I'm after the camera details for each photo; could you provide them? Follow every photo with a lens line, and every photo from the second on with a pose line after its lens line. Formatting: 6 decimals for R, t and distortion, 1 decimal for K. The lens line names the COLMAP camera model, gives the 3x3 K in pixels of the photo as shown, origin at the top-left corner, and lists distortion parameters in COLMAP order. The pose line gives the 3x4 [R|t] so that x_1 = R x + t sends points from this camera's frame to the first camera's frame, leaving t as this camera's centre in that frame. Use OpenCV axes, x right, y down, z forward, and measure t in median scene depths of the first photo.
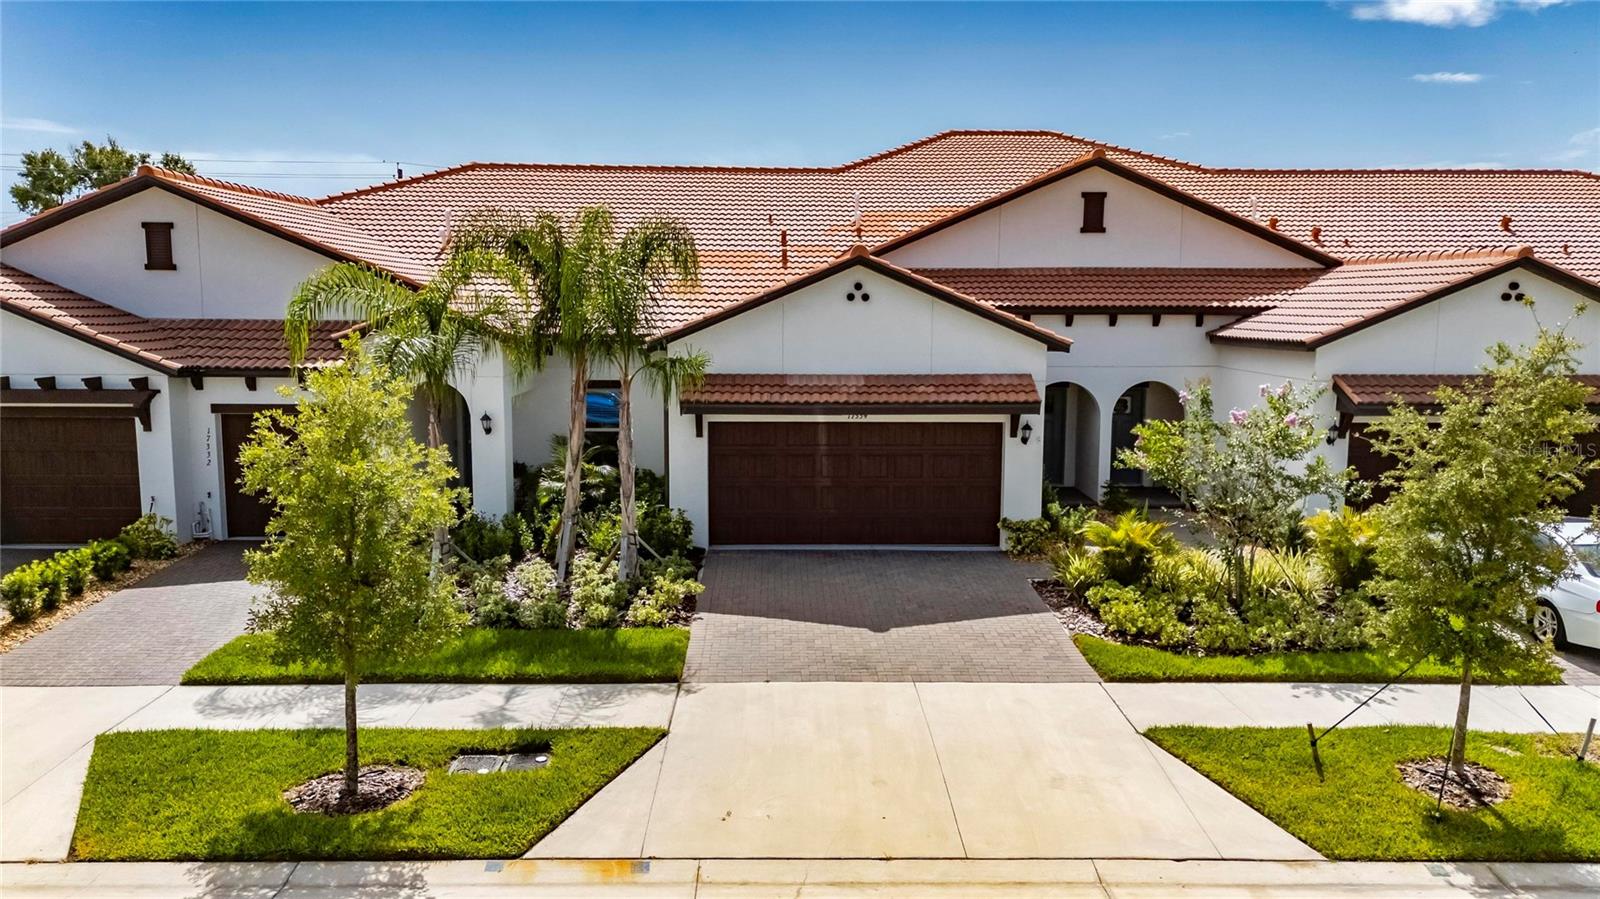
lens RADIAL K [[1173.3, 0, 809.7], [0, 1173.3, 450.8], [0, 0, 1]] dist [0.068211, -0.065424]
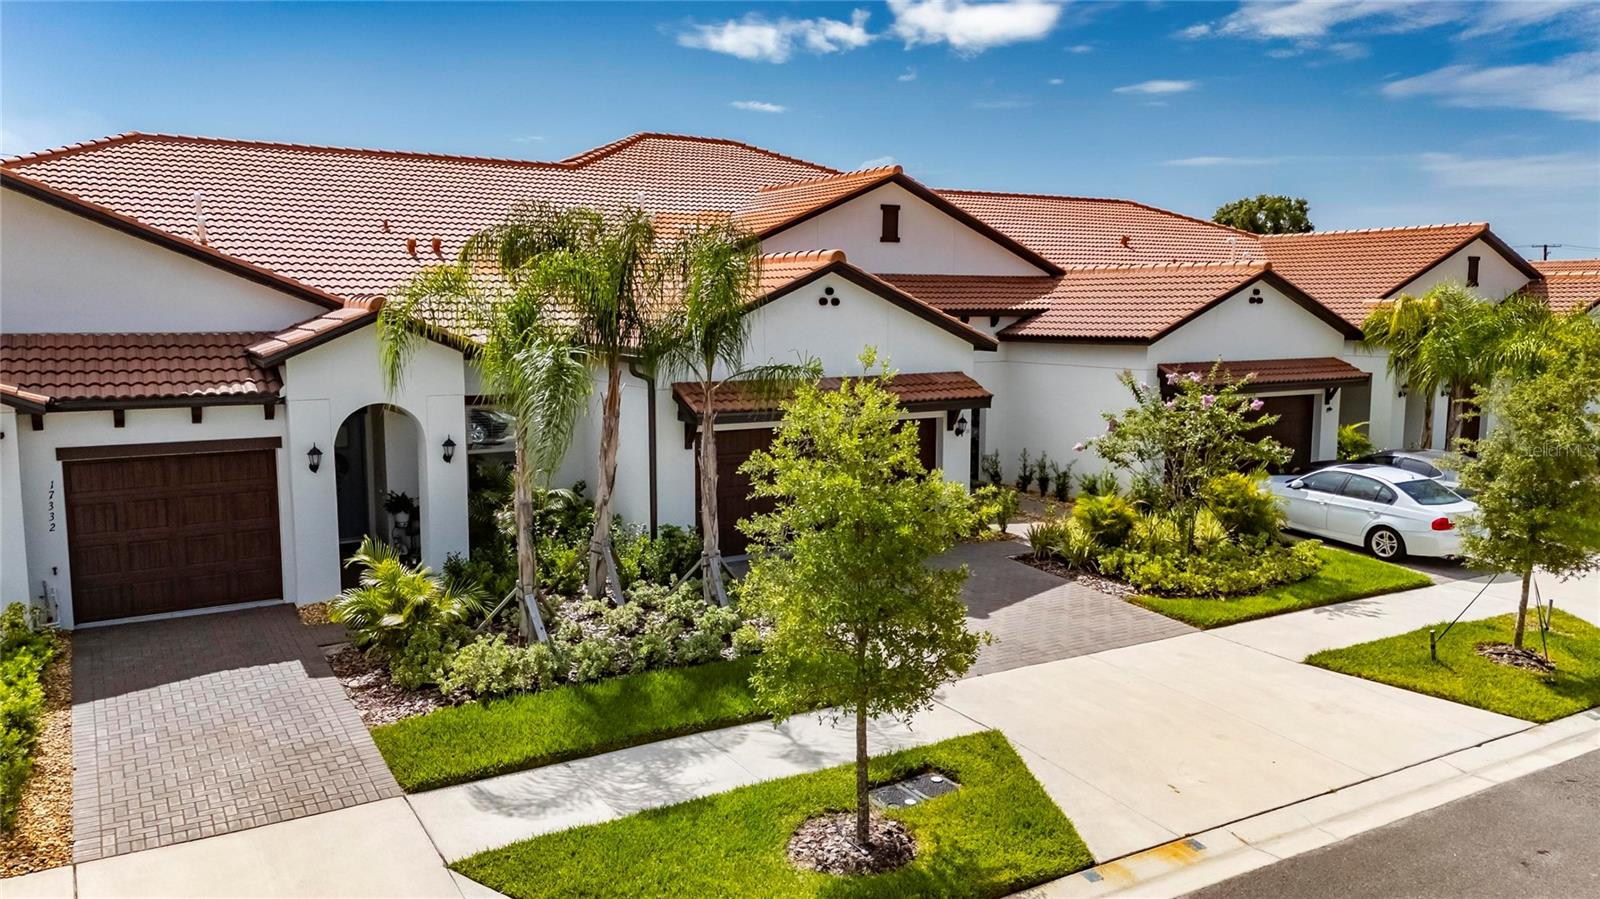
lens RADIAL K [[1173.3, 0, 810.7], [0, 1173.3, 447.8], [0, 0, 1]] dist [0.068211, -0.065424]
pose [[0.866606, -0.064540, 0.494801, -0.487370], [0.066060, 0.997711, 0.014439, -0.020311], [-0.494600, 0.020173, 0.868886, 0.126014]]
